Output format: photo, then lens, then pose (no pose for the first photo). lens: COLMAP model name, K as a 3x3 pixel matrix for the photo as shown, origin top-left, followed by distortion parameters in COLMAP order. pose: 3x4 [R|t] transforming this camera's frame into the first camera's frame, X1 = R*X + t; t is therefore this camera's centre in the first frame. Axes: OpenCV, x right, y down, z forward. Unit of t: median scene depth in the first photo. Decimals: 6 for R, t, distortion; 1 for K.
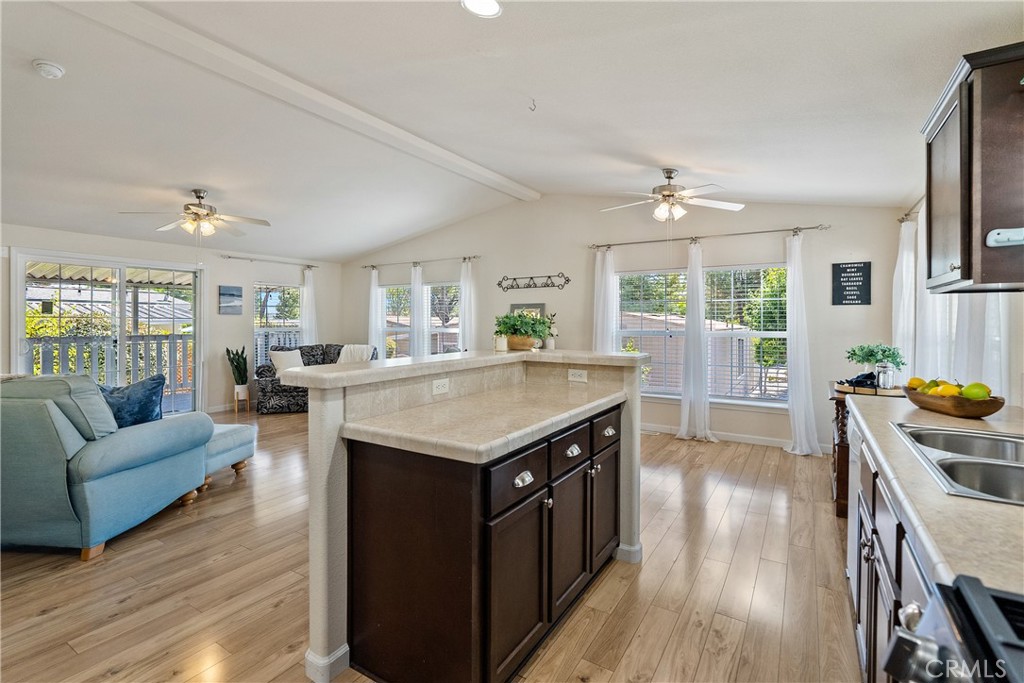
lens RADIAL K [[465.7, 0, 526.0], [0, 465.7, 322.3], [0, 0, 1]] dist [0.002155, -0.000135]
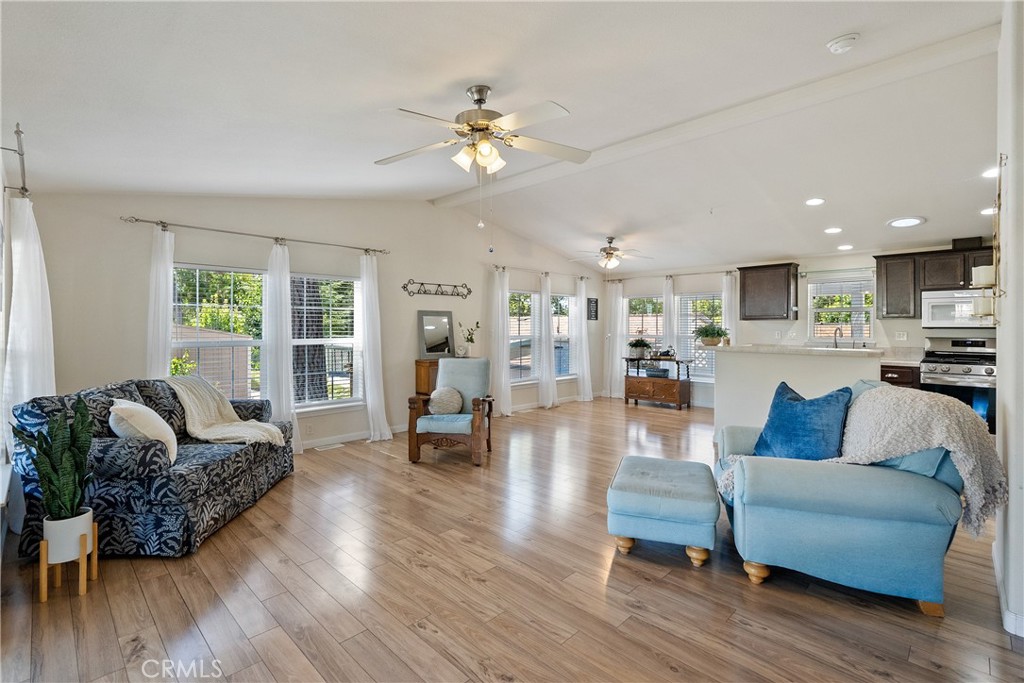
lens RADIAL K [[465.7, 0, 513.6], [0, 465.7, 335.1], [0, 0, 1]] dist [0.002155, -0.000135]
pose [[0.234703, -0.017168, 0.971915, -0.906823], [0.002086, 0.999851, 0.017158, -0.006165], [-0.972065, -0.002000, 0.234704, 0.617956]]
